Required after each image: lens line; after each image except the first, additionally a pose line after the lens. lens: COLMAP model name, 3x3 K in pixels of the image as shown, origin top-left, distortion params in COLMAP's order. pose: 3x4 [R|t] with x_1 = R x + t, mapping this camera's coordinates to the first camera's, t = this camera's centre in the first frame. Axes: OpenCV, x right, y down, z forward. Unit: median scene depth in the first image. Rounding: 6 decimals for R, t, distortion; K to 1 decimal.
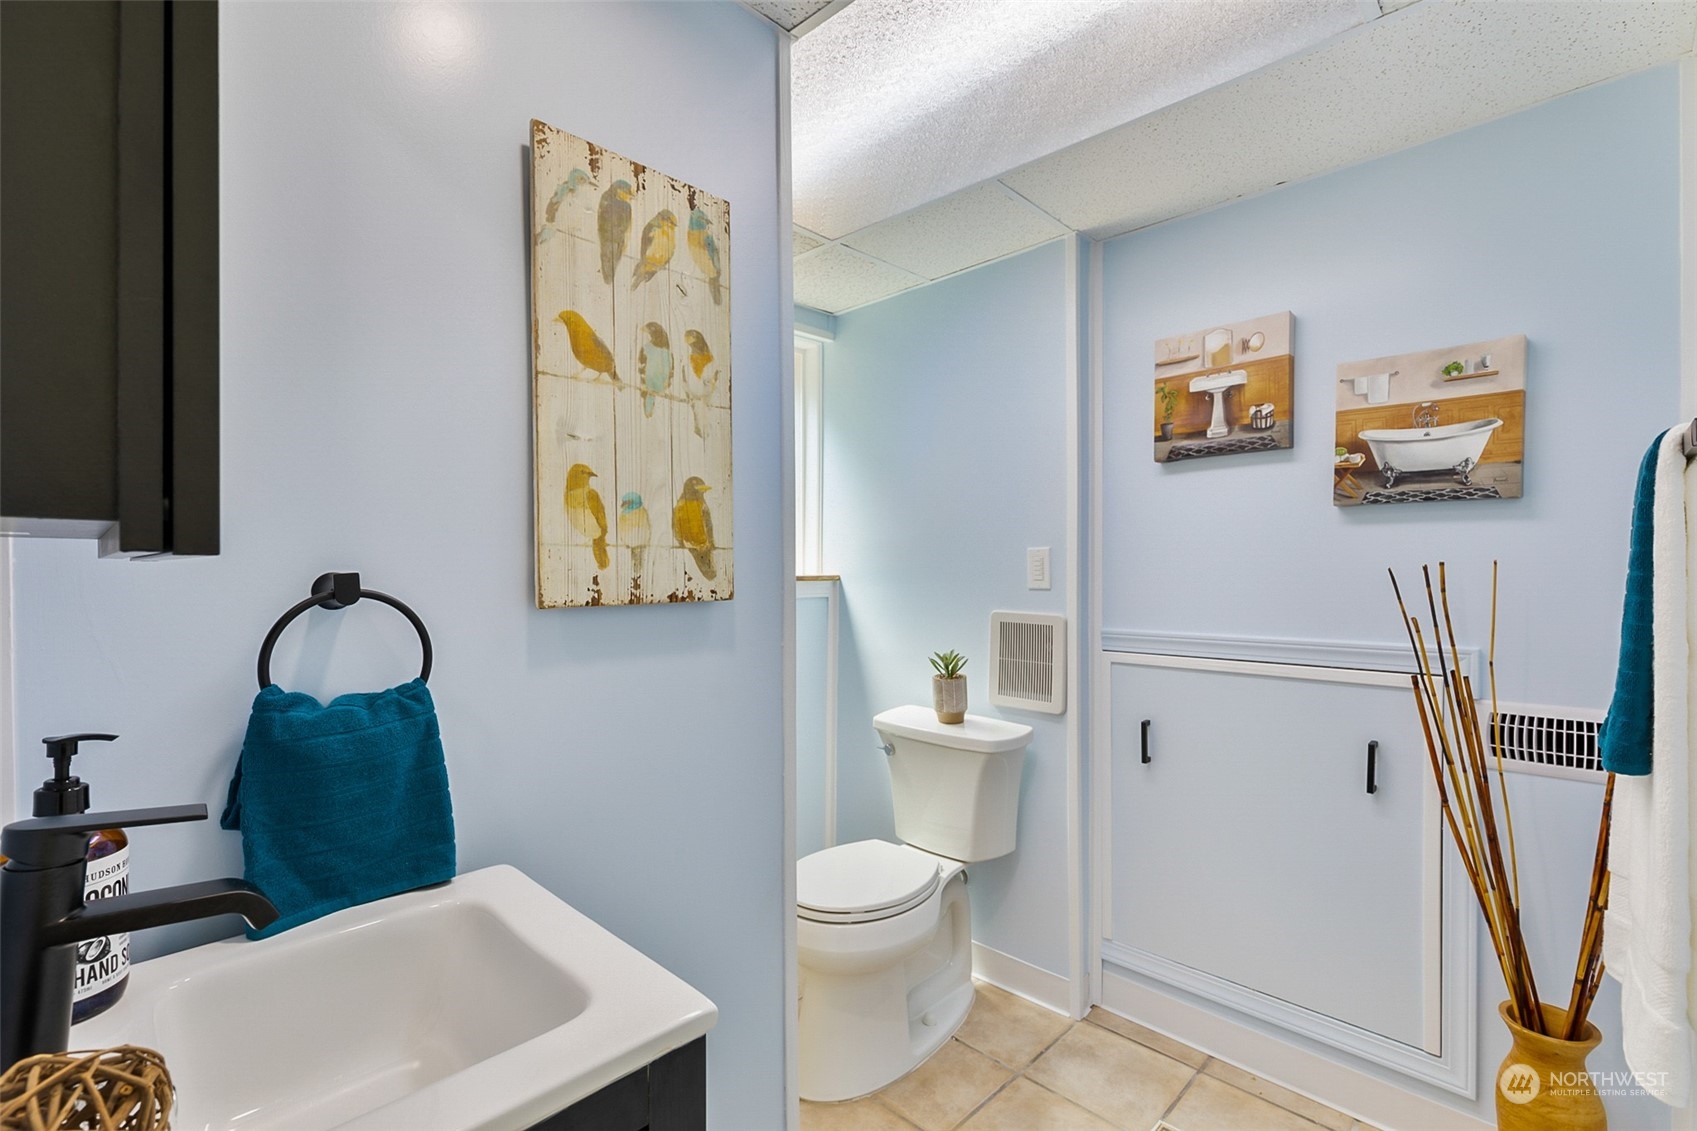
lens RADIAL K [[757.4, 0, 848.3], [0, 757.4, 567.4], [0, 0, 1]] dist [0.006247, -0.002167]
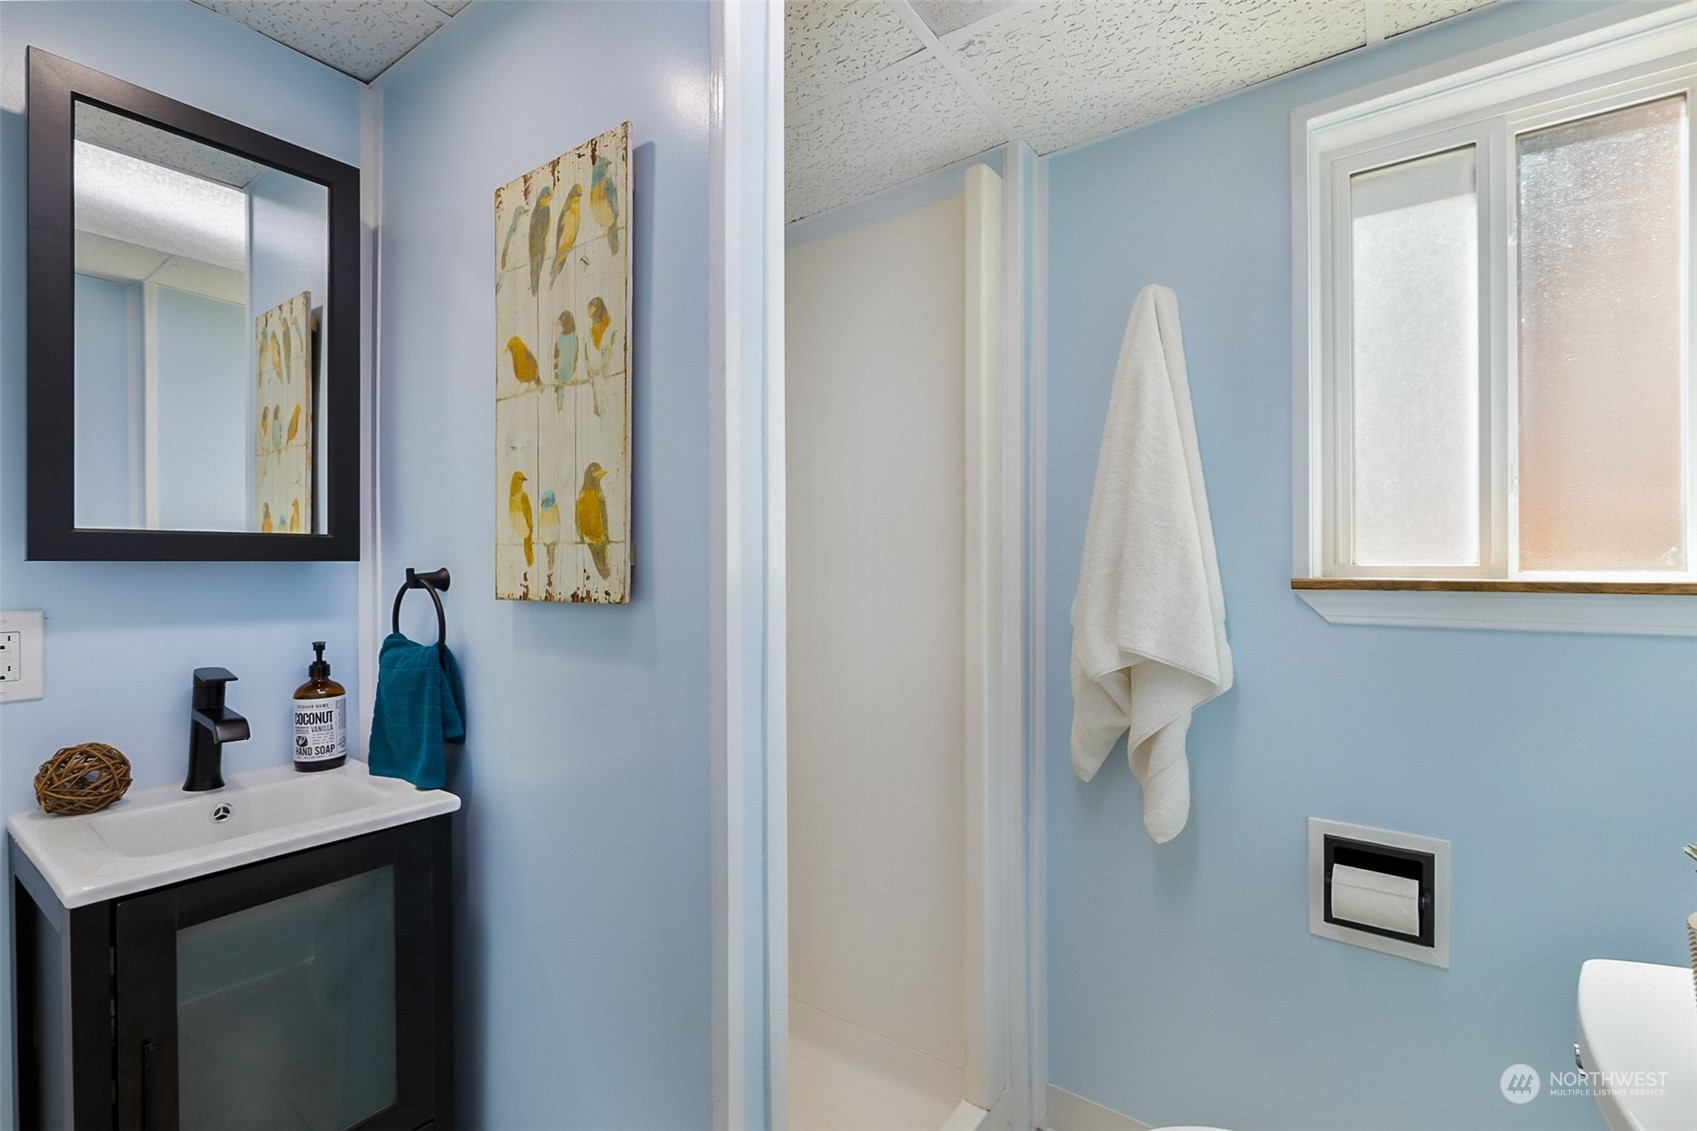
lens RADIAL K [[757.4, 0, 849.2], [0, 757.4, 566.3], [0, 0, 1]] dist [0.006247, -0.002167]
pose [[0.143325, -0.001012, -0.989675, 0.747576], [-0.004829, 0.999987, -0.001722, 0.002058], [0.989664, 0.005026, 0.143319, 1.214324]]
